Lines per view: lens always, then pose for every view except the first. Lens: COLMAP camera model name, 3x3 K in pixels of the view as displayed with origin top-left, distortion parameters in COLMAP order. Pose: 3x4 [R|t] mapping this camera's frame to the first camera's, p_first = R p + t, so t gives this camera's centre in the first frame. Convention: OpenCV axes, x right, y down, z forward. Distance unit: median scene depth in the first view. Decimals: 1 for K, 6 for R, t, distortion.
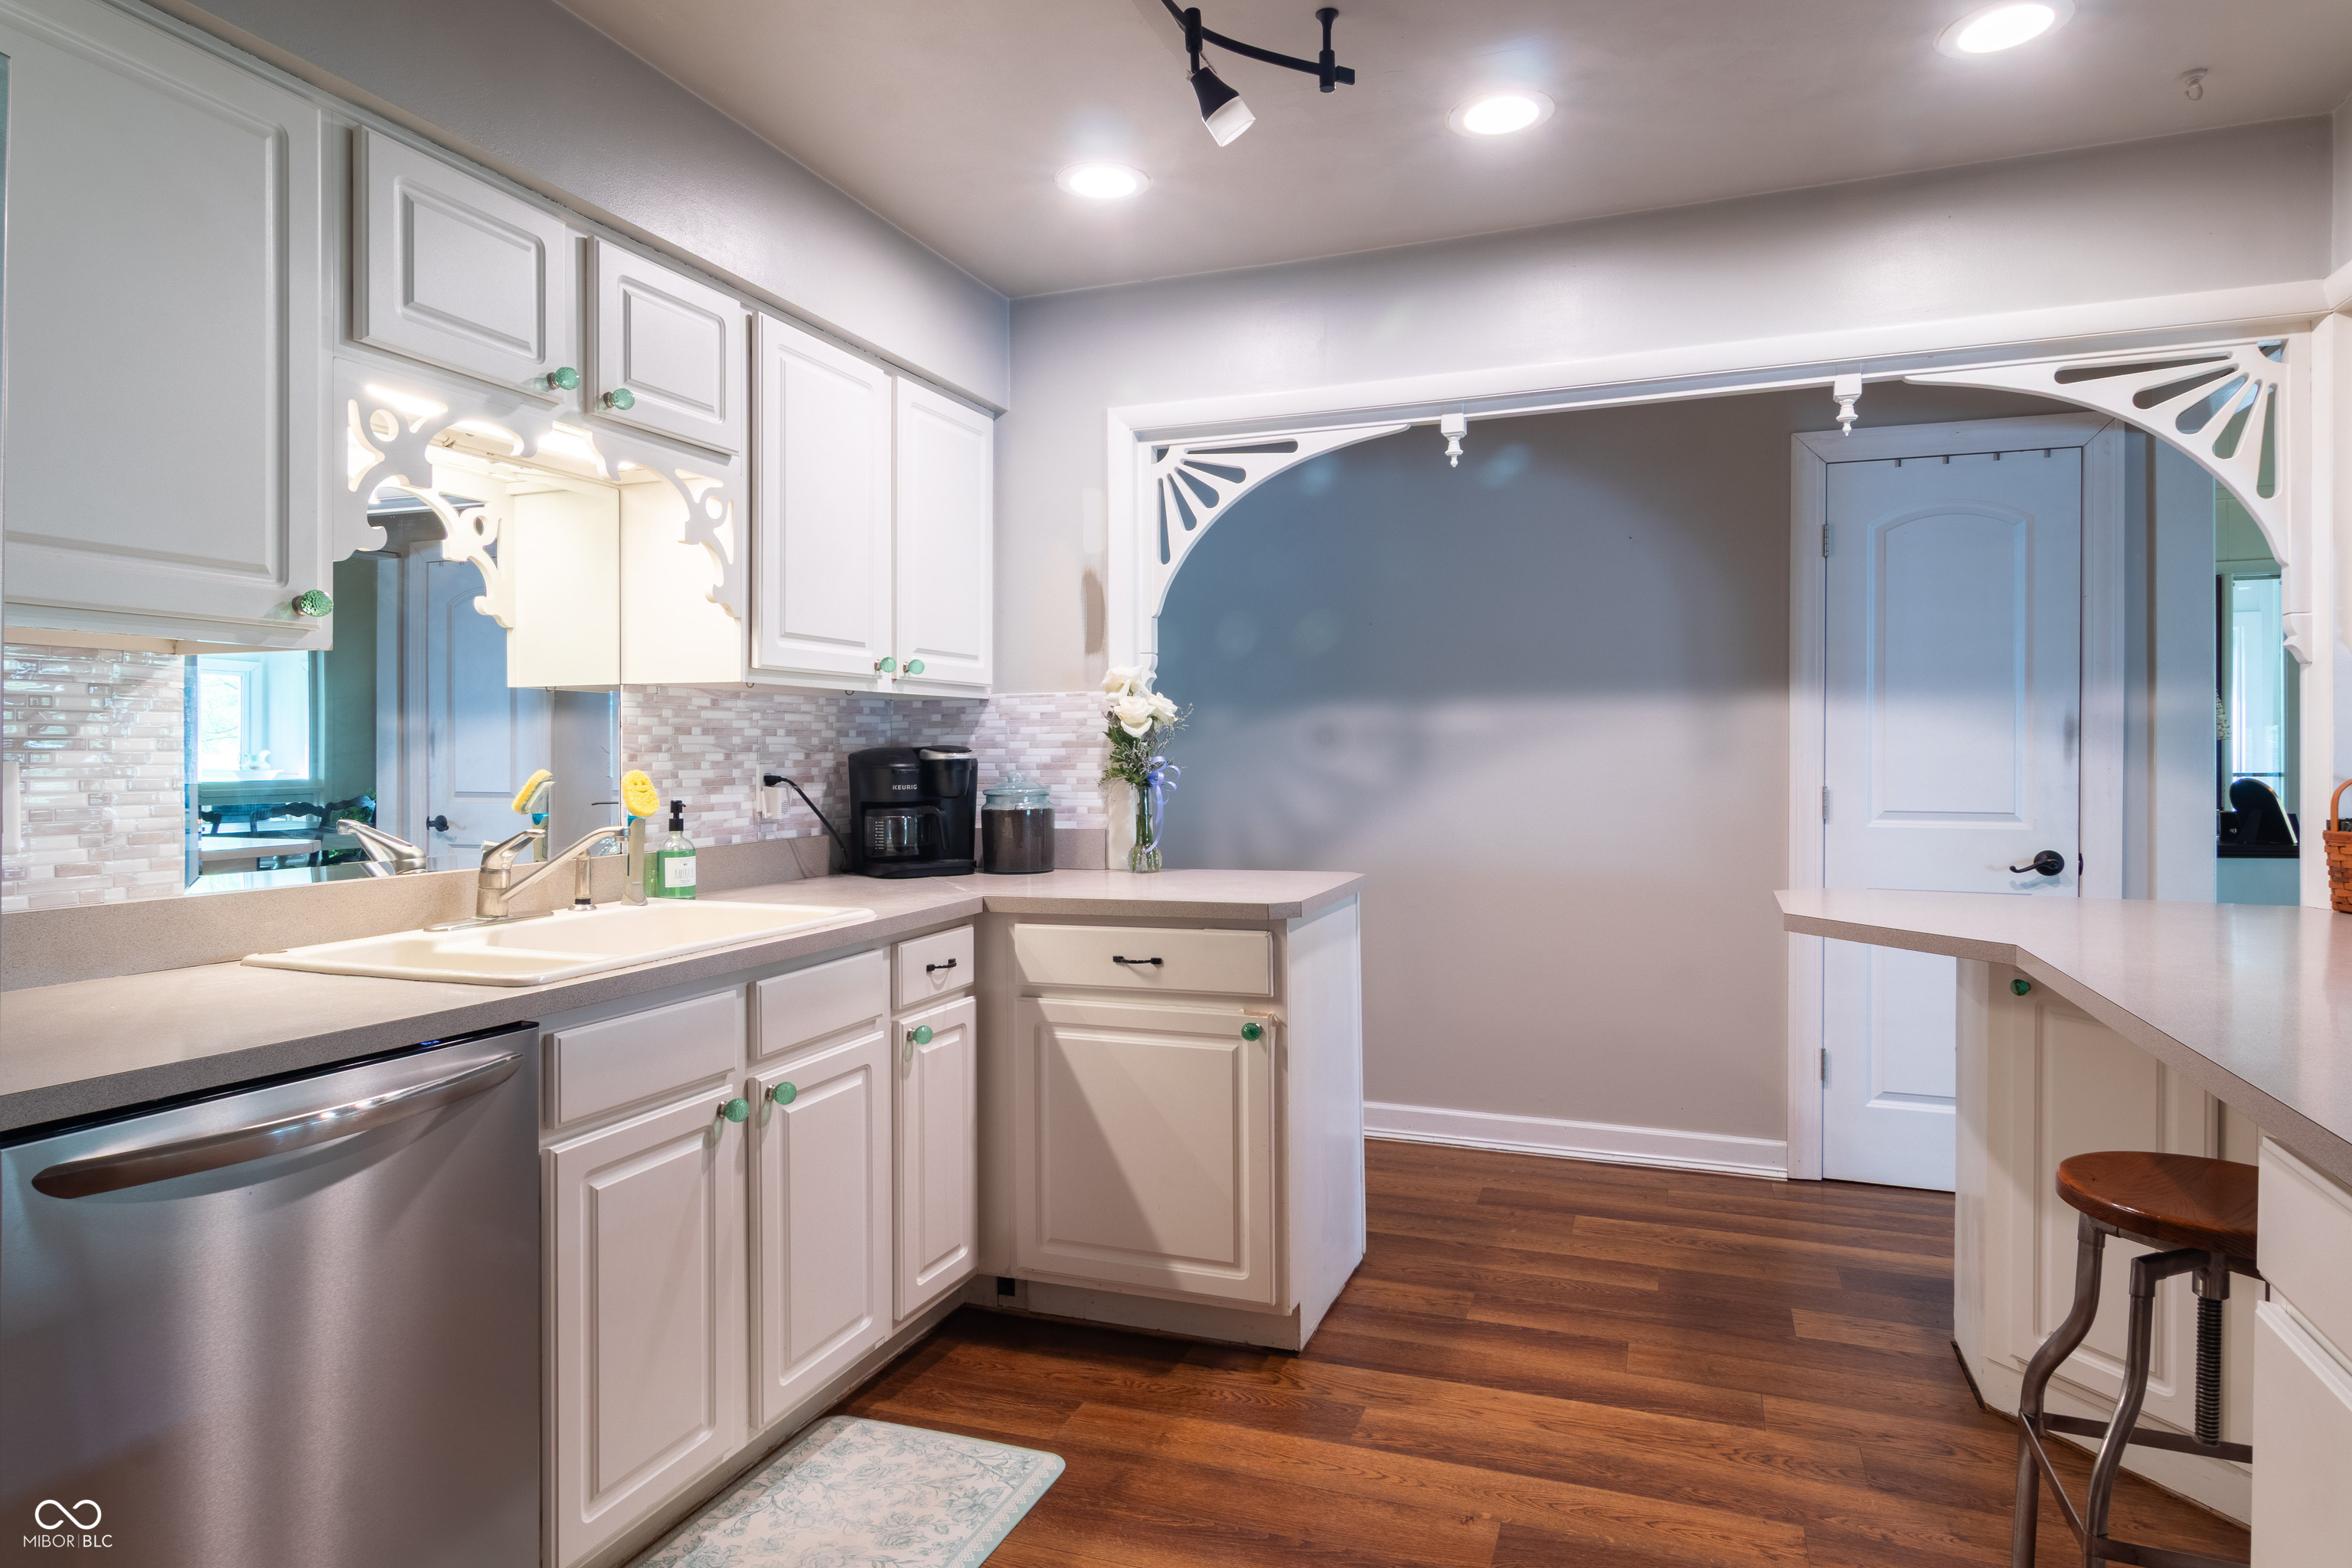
lens RADIAL K [[1376.5, 0, 1230.3], [0, 1376.5, 755.4], [0, 0, 1]] dist [0.037248, -0.000439]
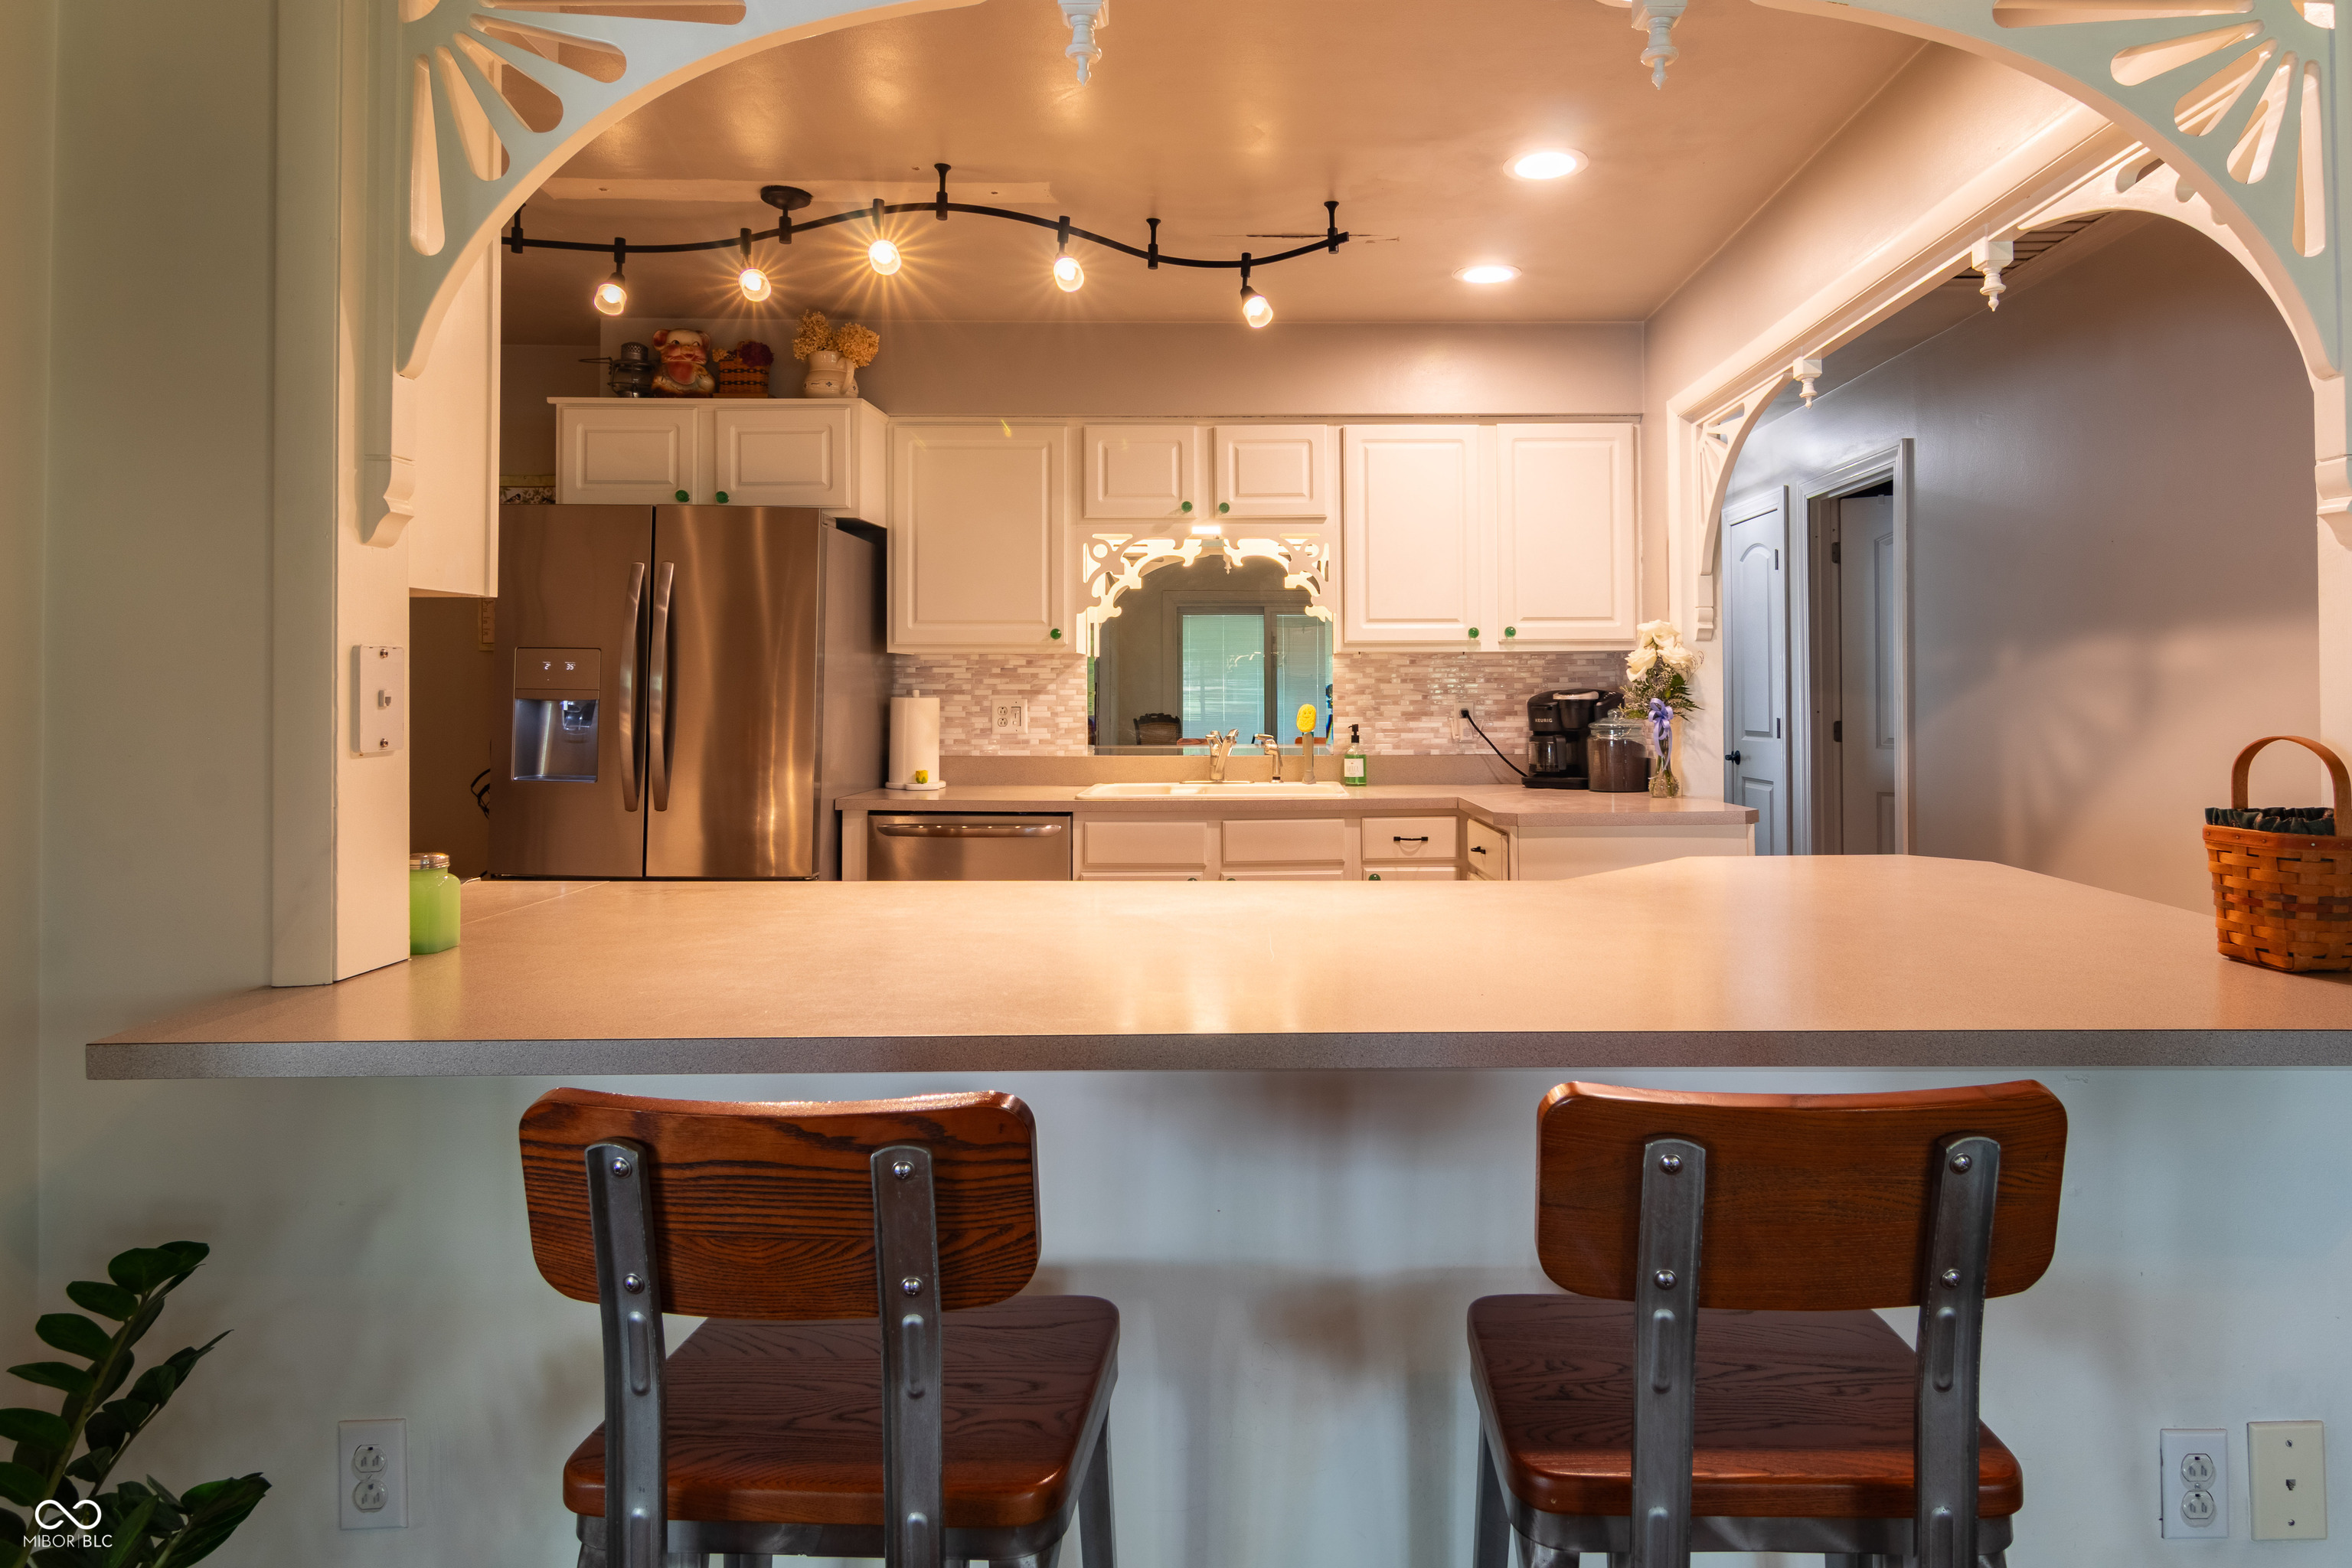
lens RADIAL K [[1360.2, 0, 1164.6], [0, 1360.2, 685.5], [0, 0, 1]] dist [-0.003544, -0.000655]
pose [[0.326638, -0.004971, -0.945136, 1.037534], [0.001121, 0.999988, -0.004872, -0.005441], [0.945149, 0.000532, 0.326640, 0.262044]]
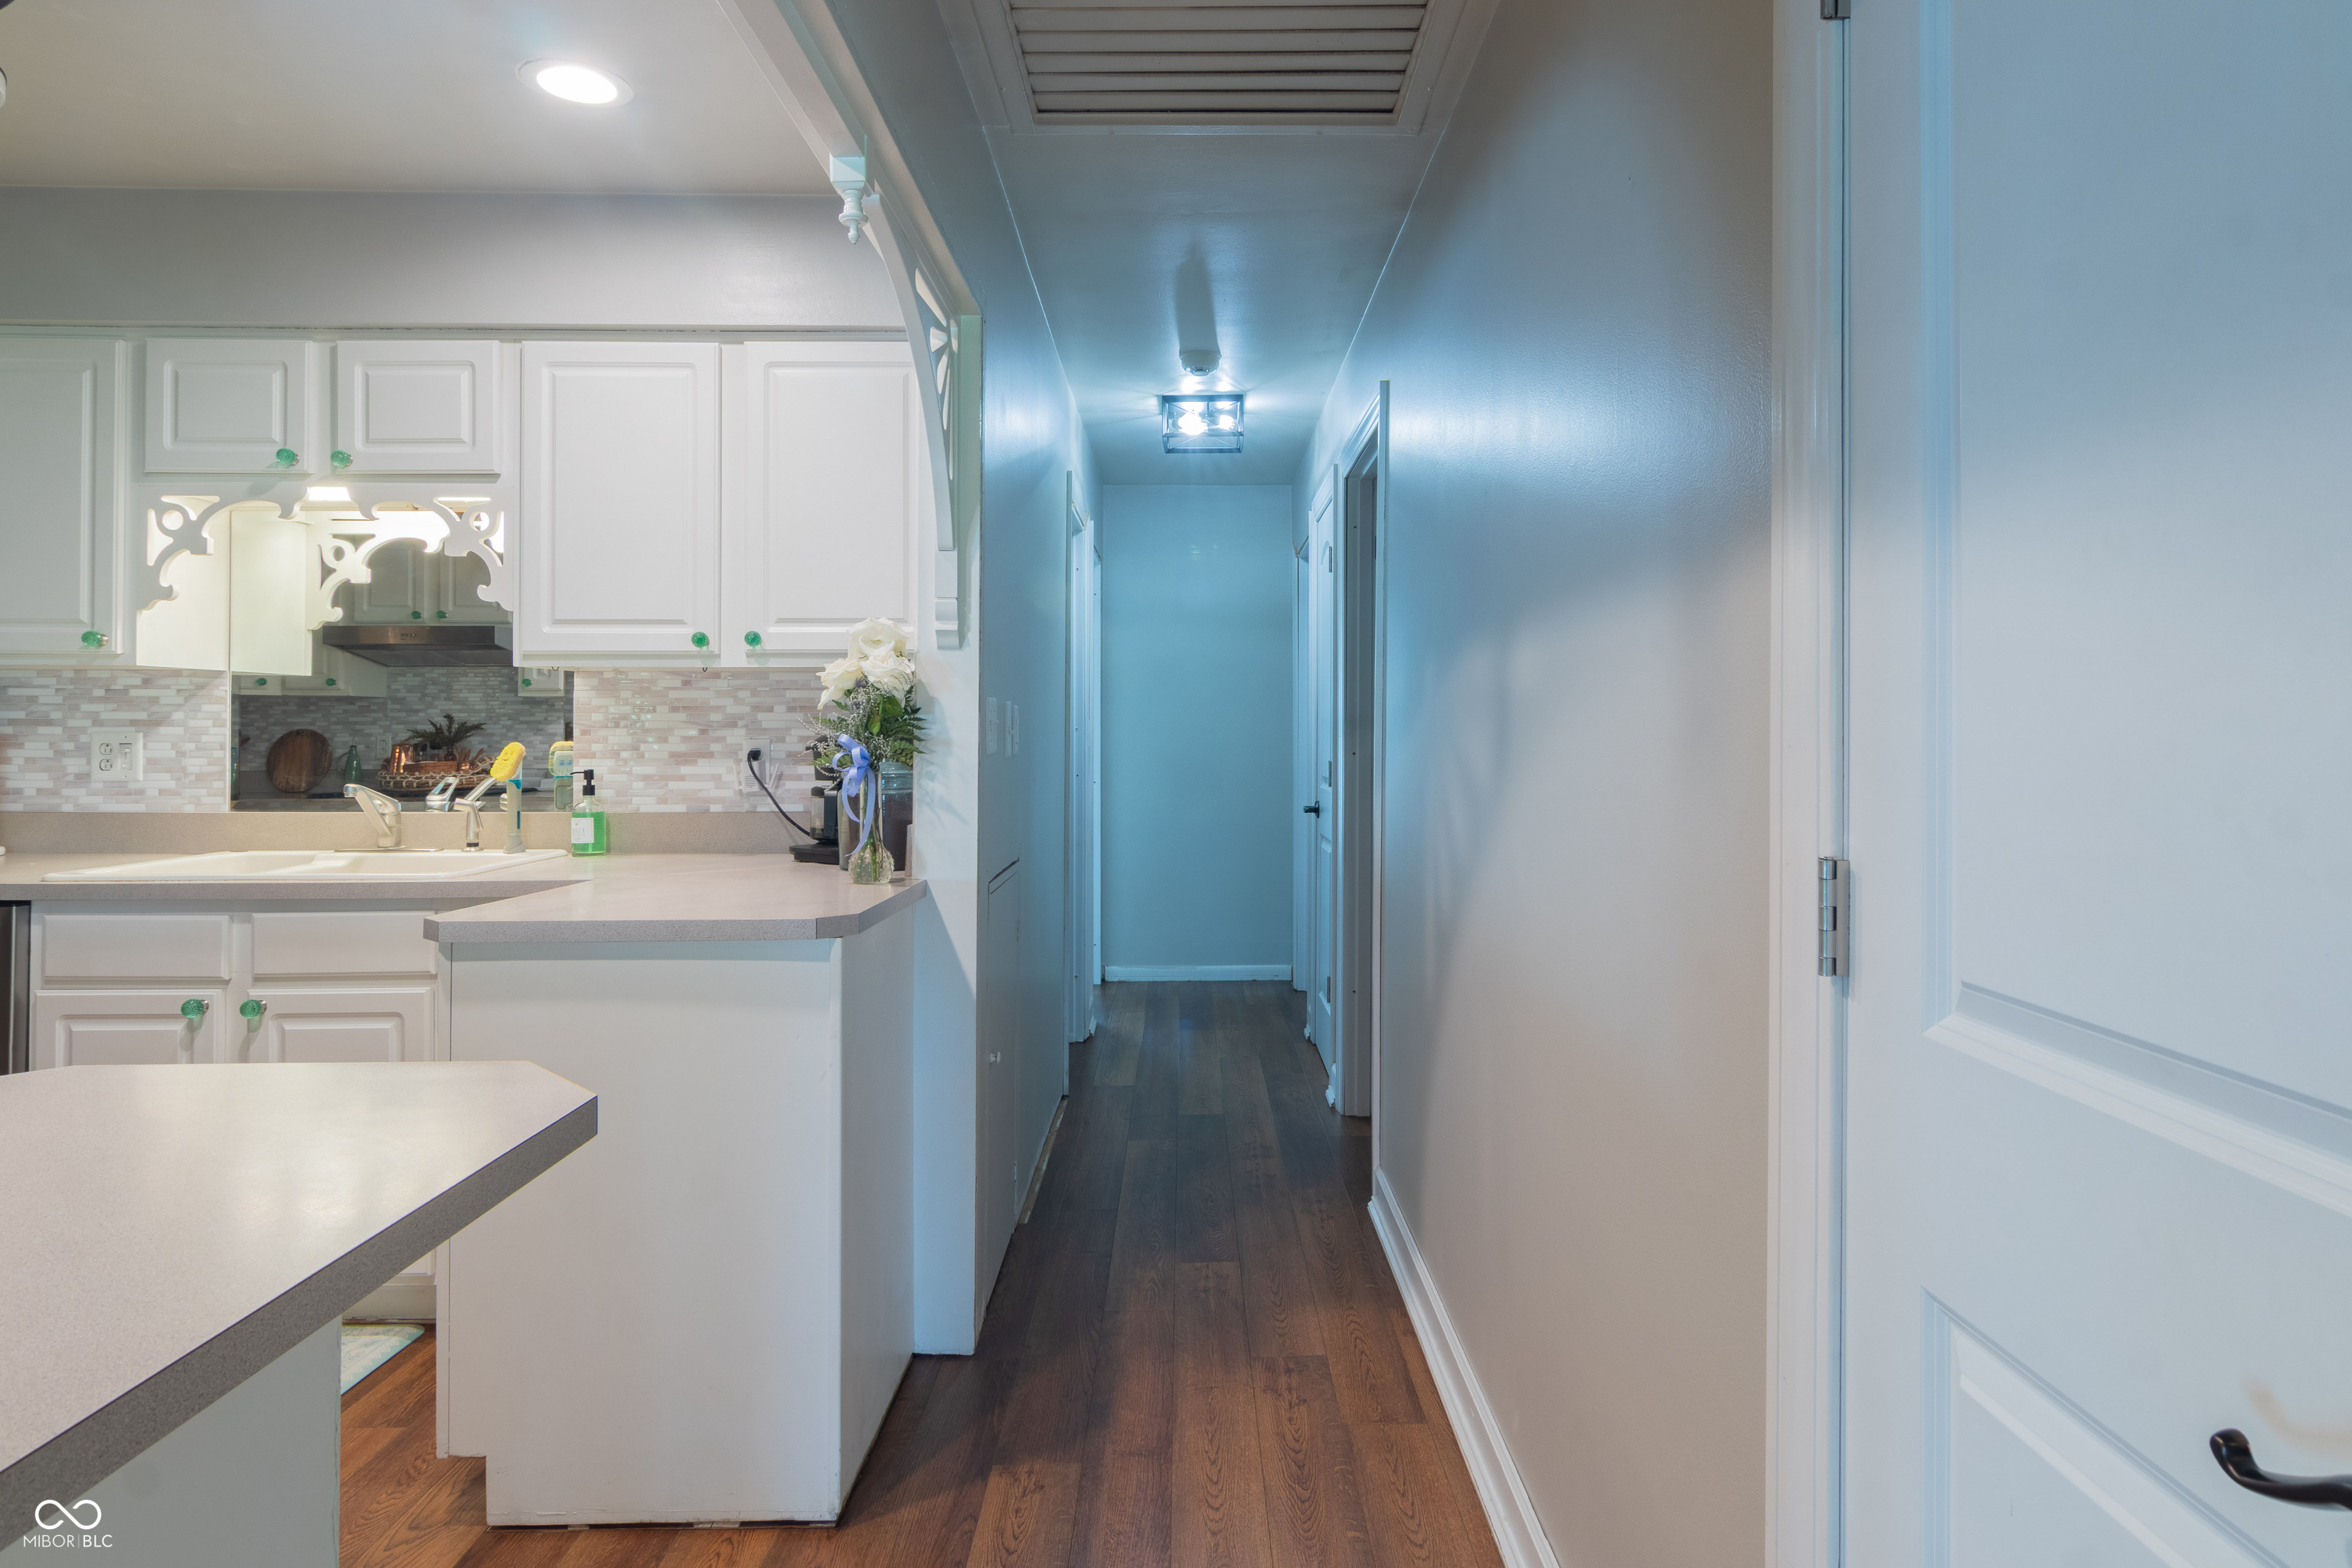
lens RADIAL K [[1366.6, 0, 1079.3], [0, 1366.6, 717.0], [0, 0, 1]] dist [0.000037, -0.000040]
pose [[0.338598, -0.006964, -0.940905, 0.819238], [-0.002657, 0.999962, -0.008357, -0.002949], [0.940927, 0.005330, 0.338567, 0.992822]]
